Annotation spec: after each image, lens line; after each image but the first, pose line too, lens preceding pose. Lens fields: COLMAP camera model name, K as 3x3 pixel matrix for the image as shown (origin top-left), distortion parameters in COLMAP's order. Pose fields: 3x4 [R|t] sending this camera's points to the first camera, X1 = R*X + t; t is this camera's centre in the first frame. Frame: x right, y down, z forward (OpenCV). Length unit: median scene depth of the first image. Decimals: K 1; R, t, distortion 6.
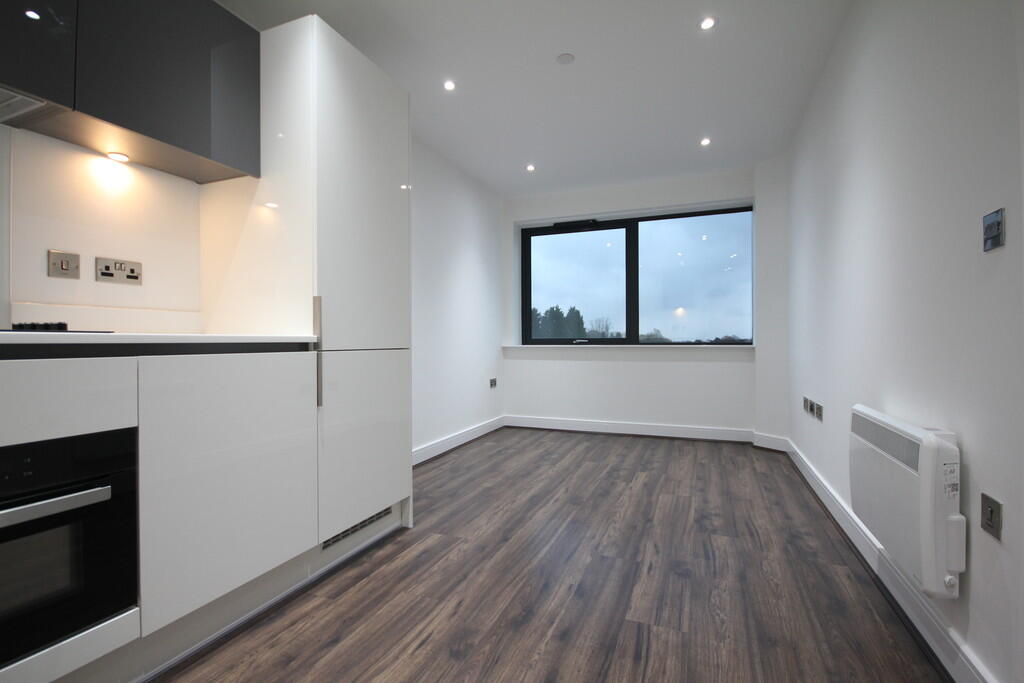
lens RADIAL K [[470.3, 0, 512.0], [0, 470.3, 341.5], [0, 0, 1]] dist [-0.001409, -0.000356]
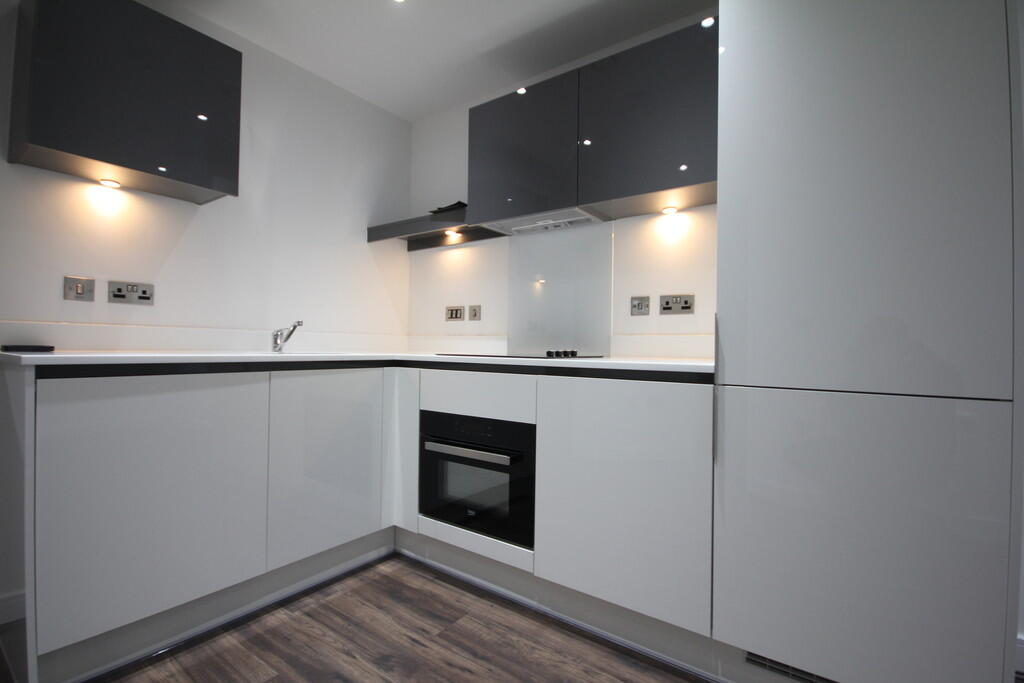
lens RADIAL K [[470.3, 0, 512.0], [0, 470.3, 341.5], [0, 0, 1]] dist [-0.001409, -0.000356]
pose [[-0.218830, -0.003063, -0.975758, 0.450275], [-0.004265, 0.999989, -0.002183, -0.053928], [0.975754, 0.003684, -0.218840, 0.916619]]
